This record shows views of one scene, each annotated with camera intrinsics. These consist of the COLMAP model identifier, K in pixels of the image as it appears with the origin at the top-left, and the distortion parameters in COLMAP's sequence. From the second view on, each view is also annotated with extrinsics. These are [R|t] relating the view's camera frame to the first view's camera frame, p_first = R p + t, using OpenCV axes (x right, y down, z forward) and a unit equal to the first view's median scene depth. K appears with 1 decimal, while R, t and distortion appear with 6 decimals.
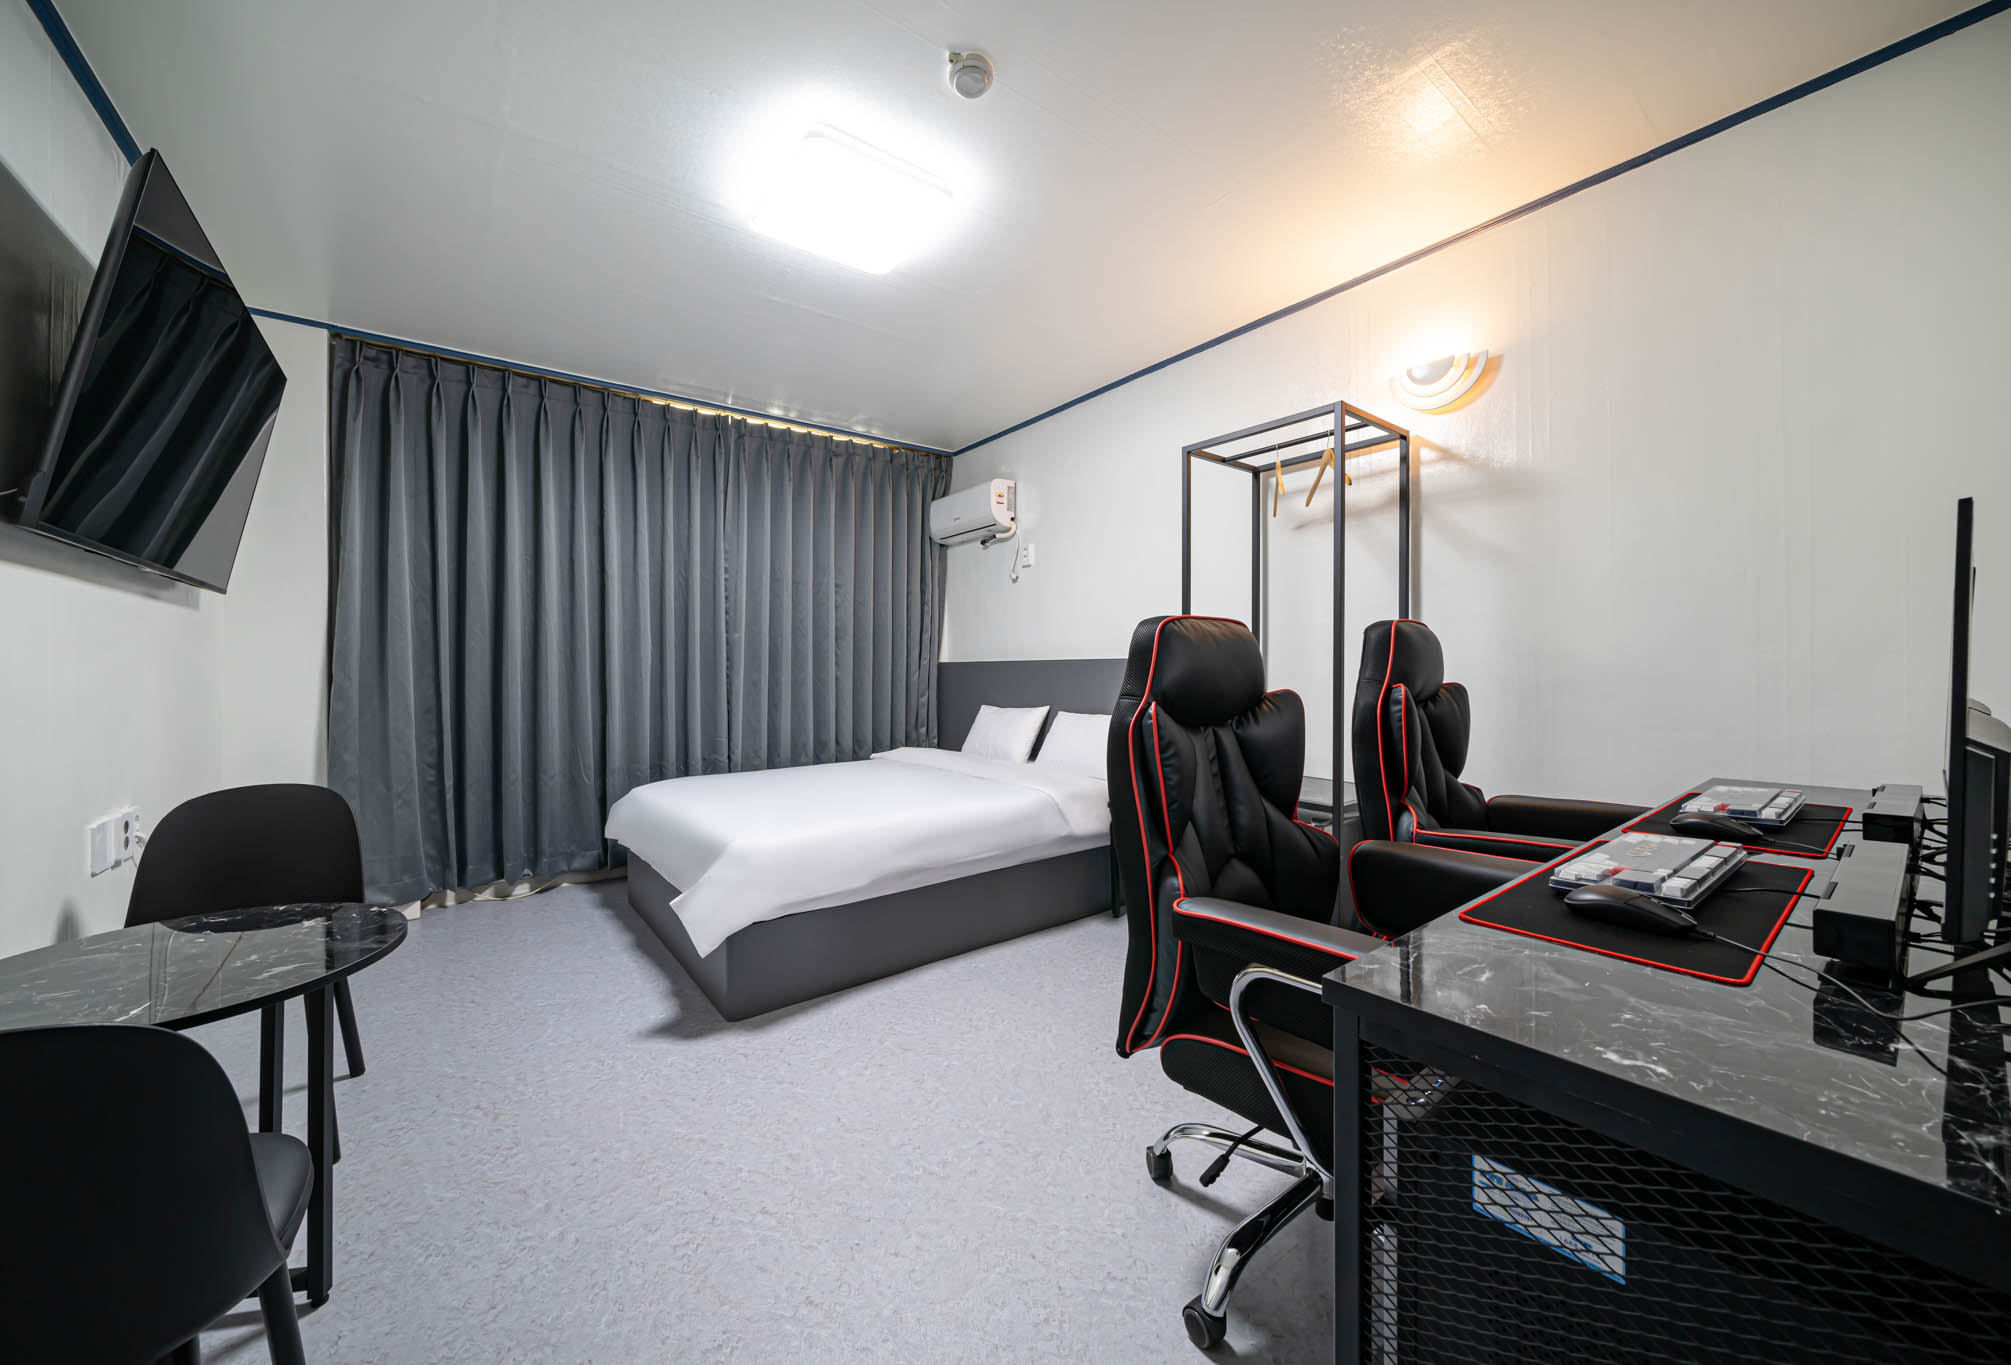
lens RADIAL K [[713.1, 0, 987.9], [0, 713.1, 680.1], [0, 0, 1]] dist [-0.013305, -0.000075]
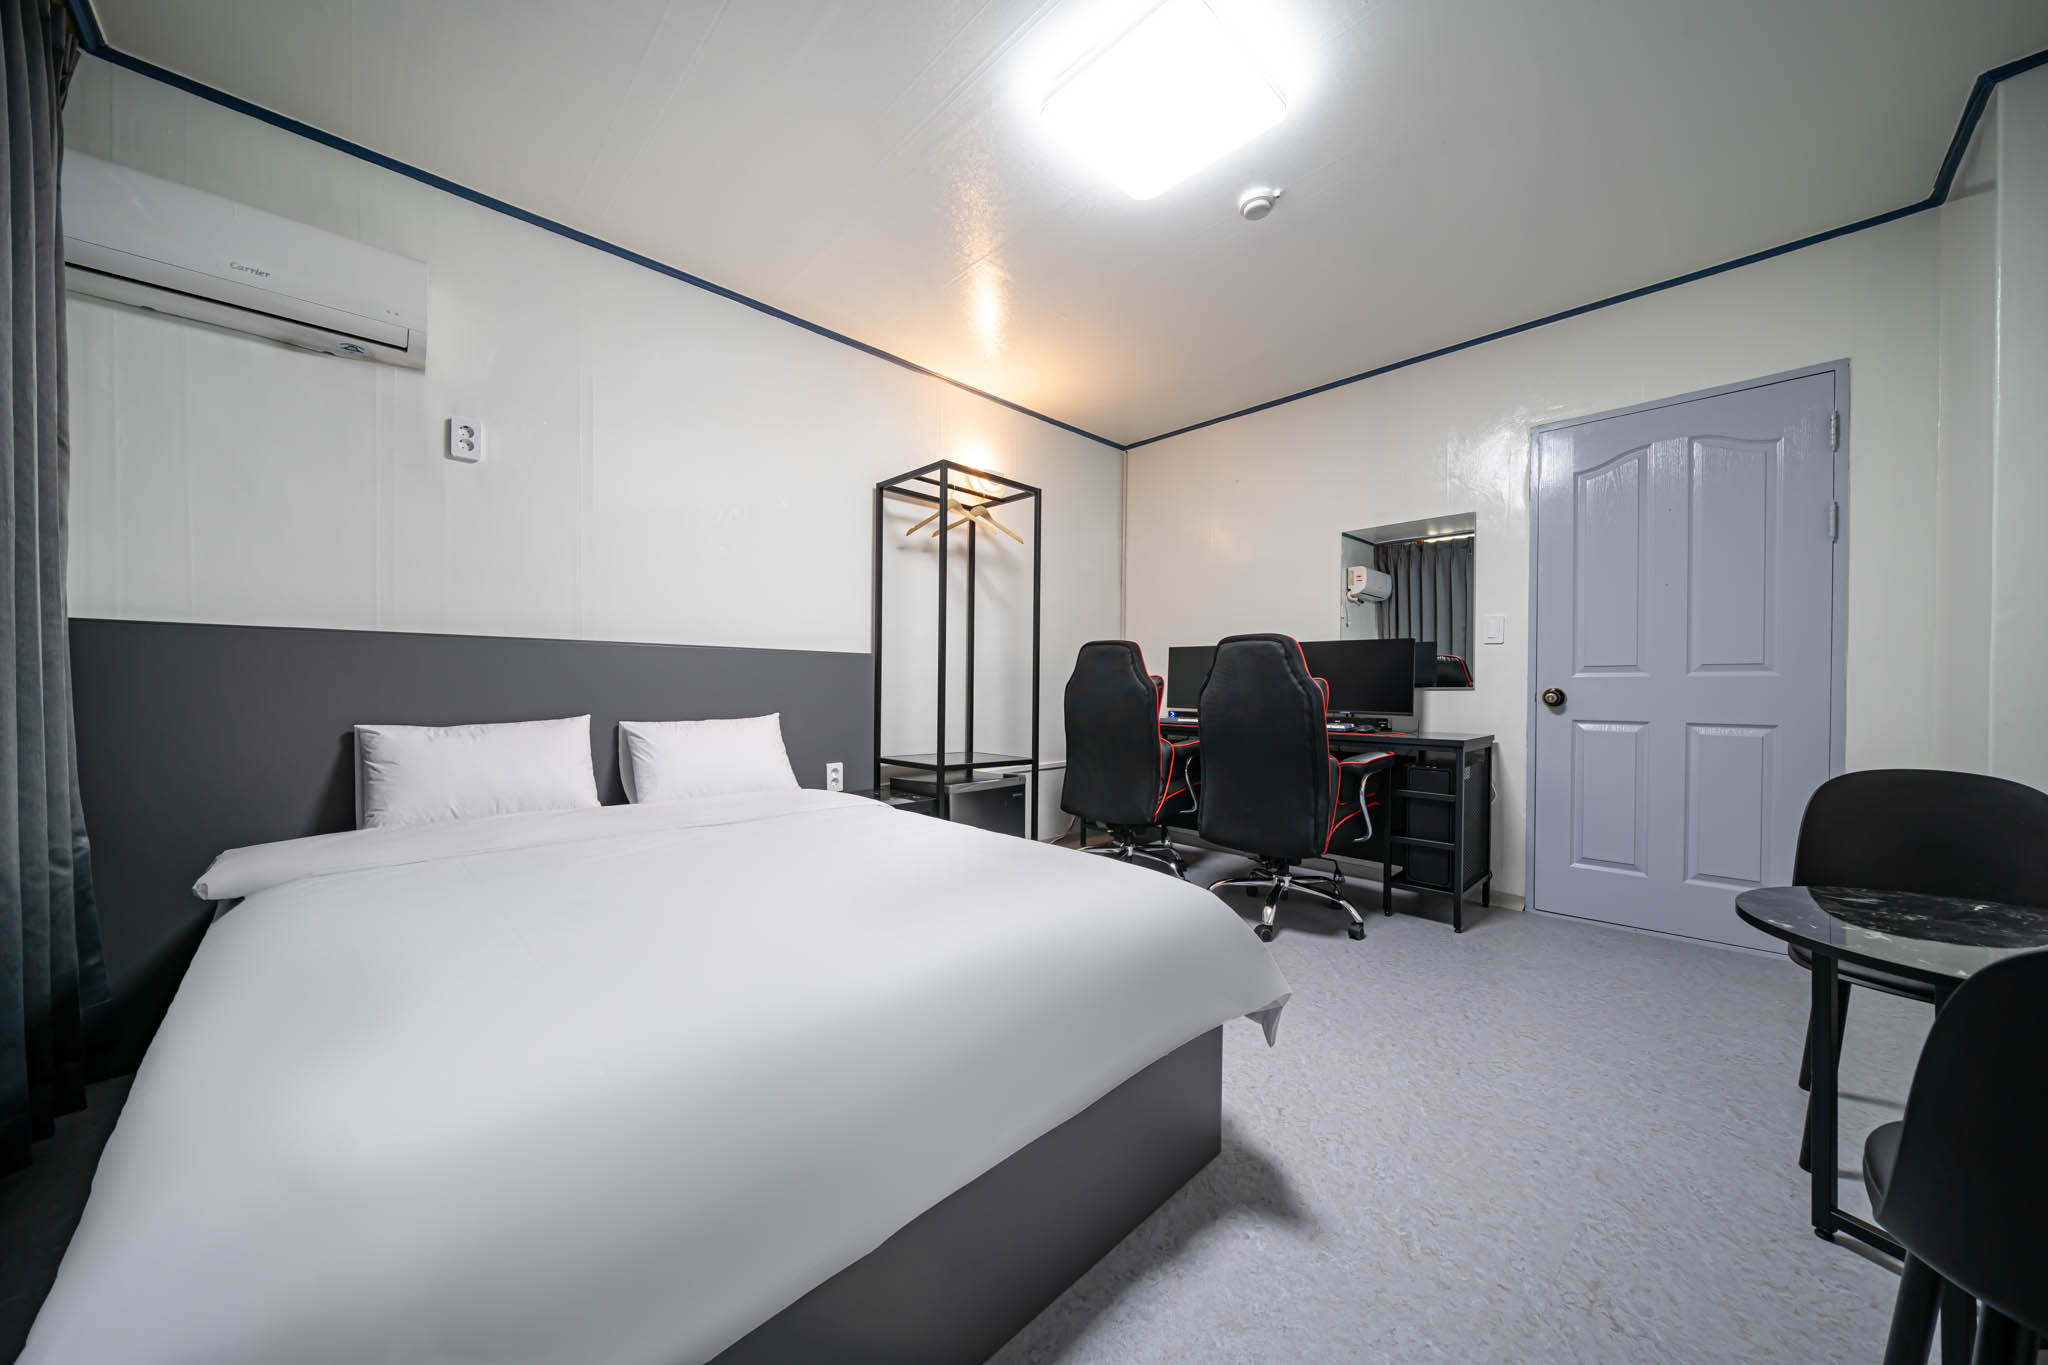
lens RADIAL K [[702.9, 0, 1009.0], [0, 702.9, 698.0], [0, 0, 1]] dist [0.003406, -0.000062]
pose [[-0.114702, -0.015121, 0.993285, -0.574194], [0.007870, 0.999839, 0.016130, 0.014341], [-0.993369, 0.009667, -0.114565, 0.720347]]
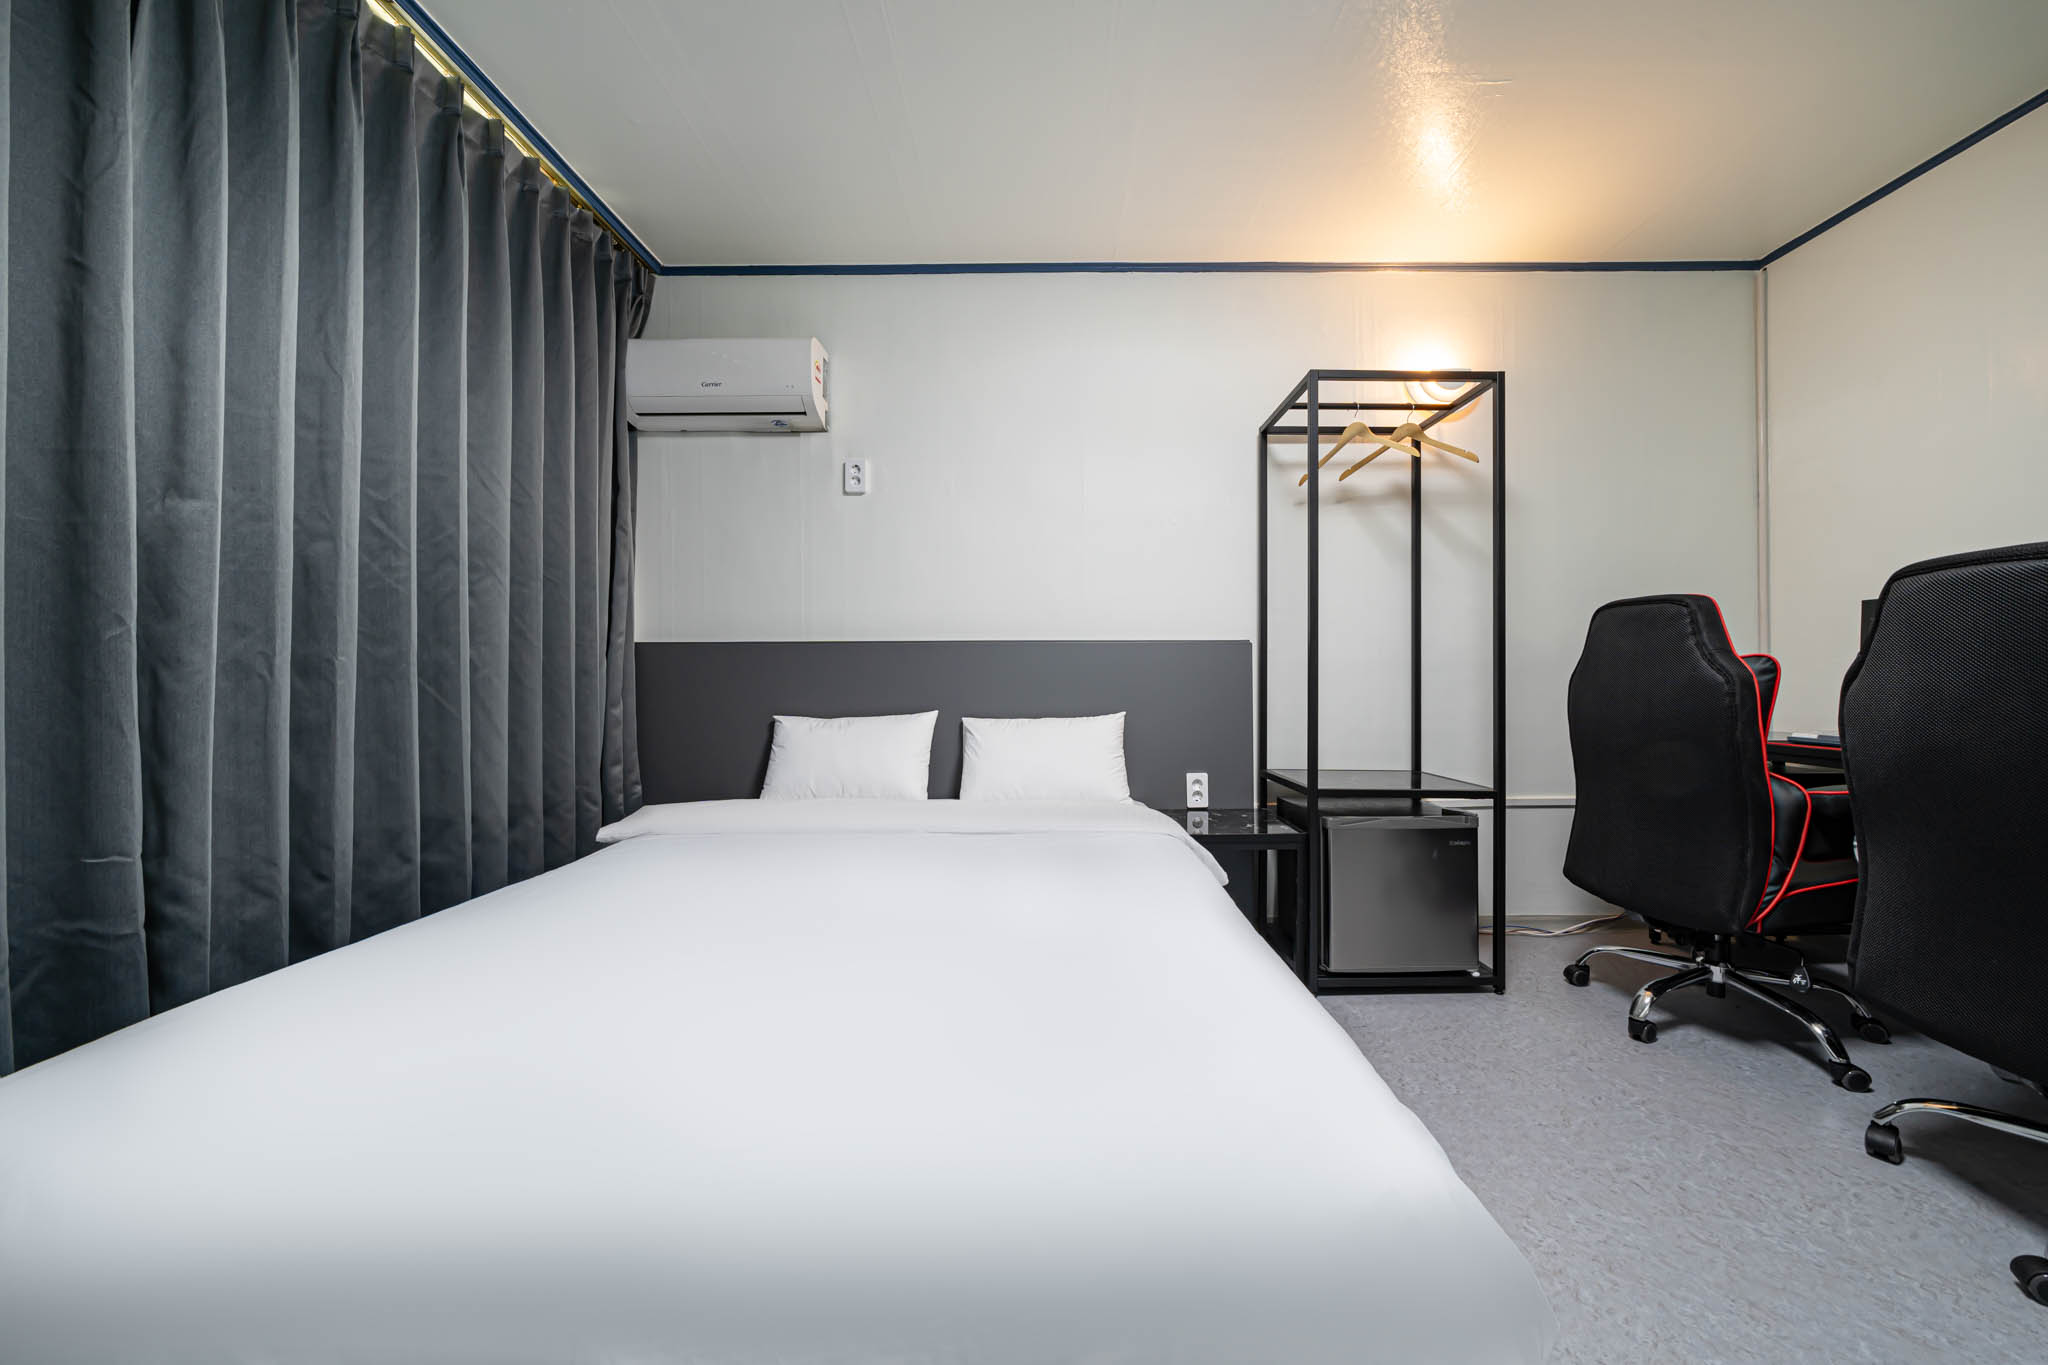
lens RADIAL K [[702.9, 0, 1058.0], [0, 702.9, 682.0], [0, 0, 1]] dist [0.003406, -0.000062]
pose [[0.598951, 0.000335, 0.800785, -0.373660], [0.014107, 0.999840, -0.010970, 0.018325], [-0.800661, 0.017867, 0.598851, 0.530159]]
